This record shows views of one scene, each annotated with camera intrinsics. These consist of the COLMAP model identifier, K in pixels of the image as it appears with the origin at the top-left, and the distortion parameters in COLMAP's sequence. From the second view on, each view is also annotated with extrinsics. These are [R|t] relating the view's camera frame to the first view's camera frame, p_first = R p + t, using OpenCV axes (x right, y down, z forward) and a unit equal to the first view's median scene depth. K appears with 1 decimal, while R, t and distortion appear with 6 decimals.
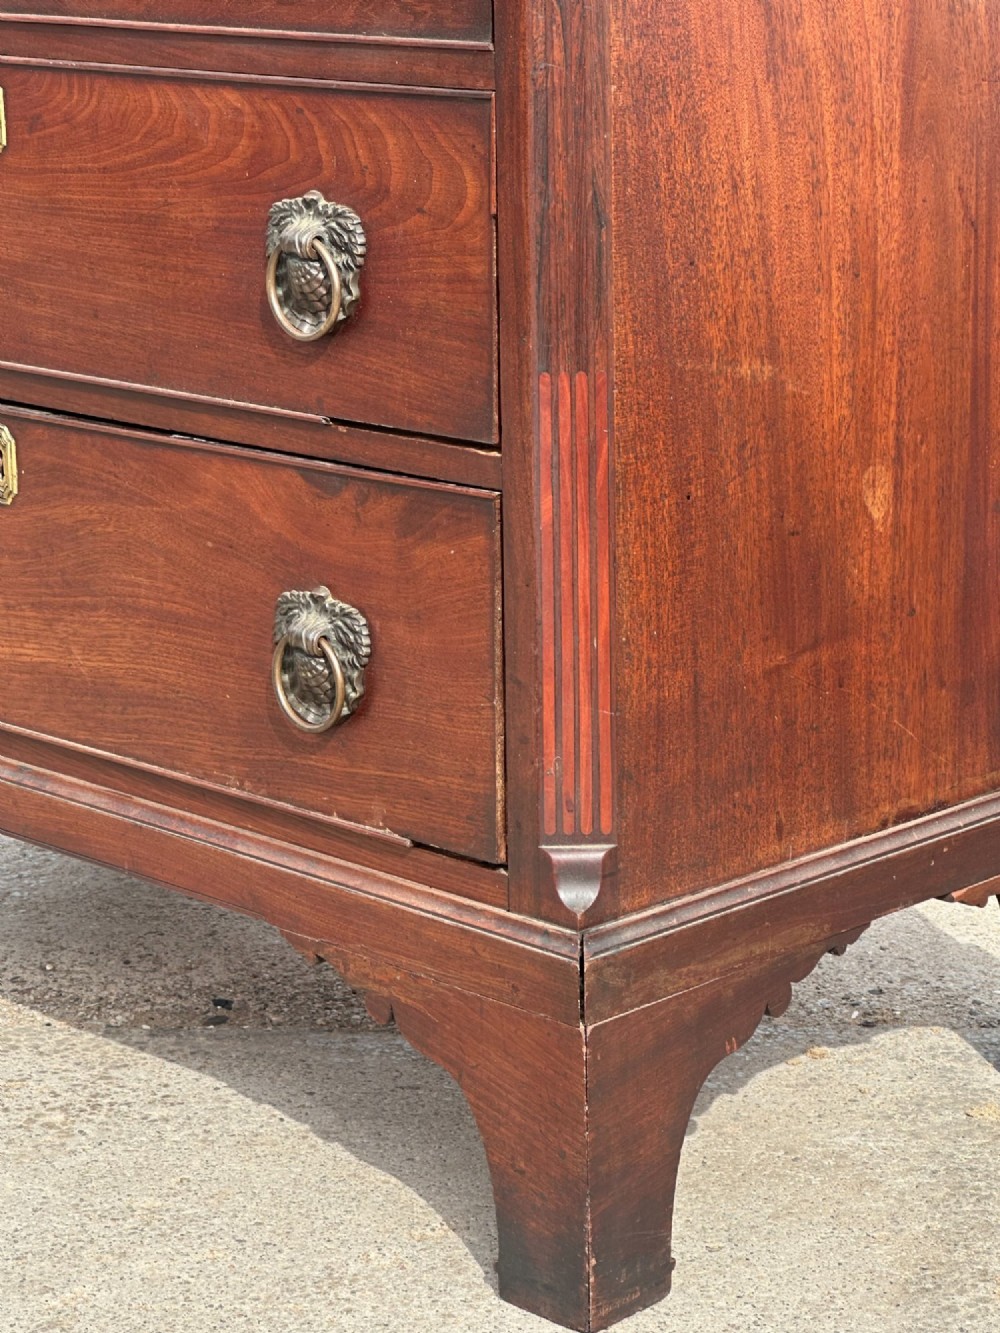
lens RADIAL K [[3392.0, 0, 500.0], [0, 3392.0, 664.7], [0, 0, 1]] dist [-0.372270, 8.354169]
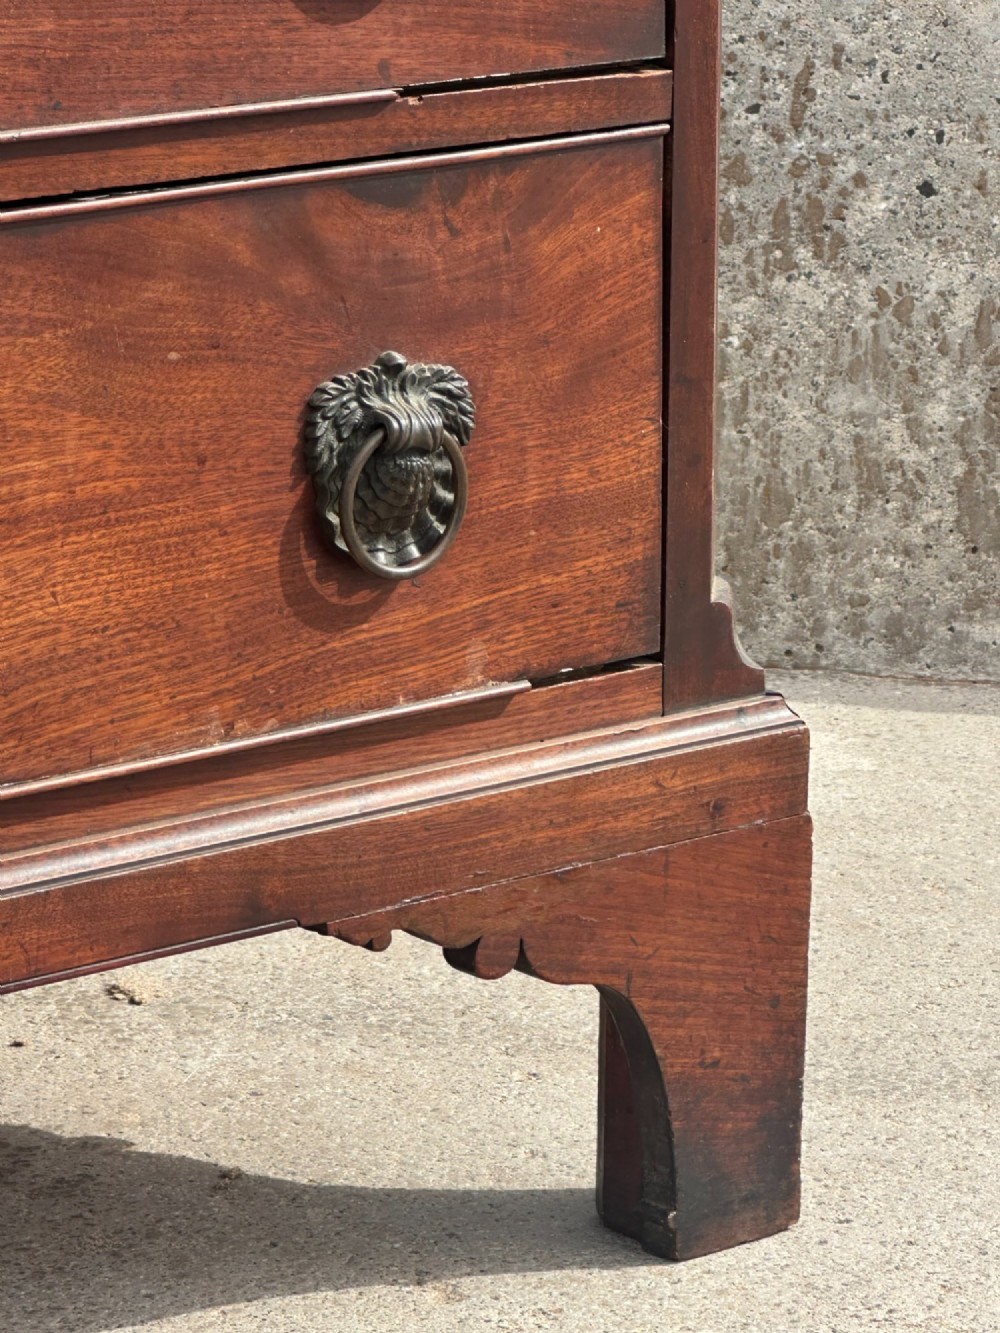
lens RADIAL K [[5636.0, 0, 500.3], [0, 5636.0, 569.0], [0, 0, 1]] dist [-0.494841, 10.188567]
pose [[0.080021, -0.221216, 0.971936, -1.102133], [0.229292, 0.953000, 0.198028, -0.191109], [-0.970063, 0.207011, 0.126983, 0.847680]]
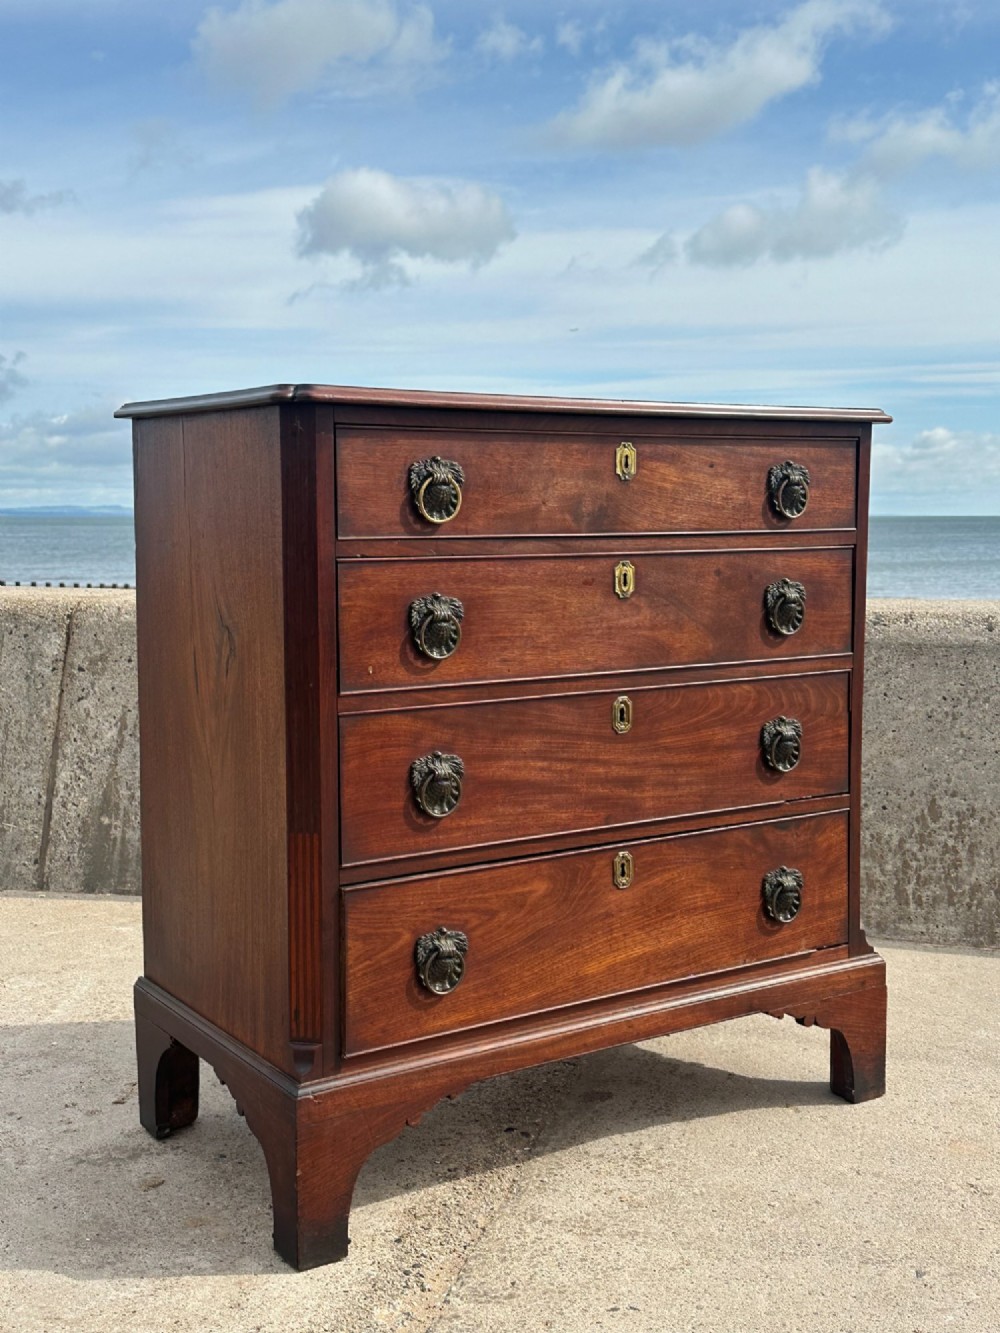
lens RADIAL K [[1549.4, 0, 499.0], [0, 1549.4, 655.3], [0, 0, 1]] dist [0.196782, -0.406364]
pose [[0.196250, -0.086431, 0.976737, -1.253997], [0.237675, 0.970596, 0.038133, -0.277699], [-0.951313, 0.224663, 0.211022, 0.913337]]
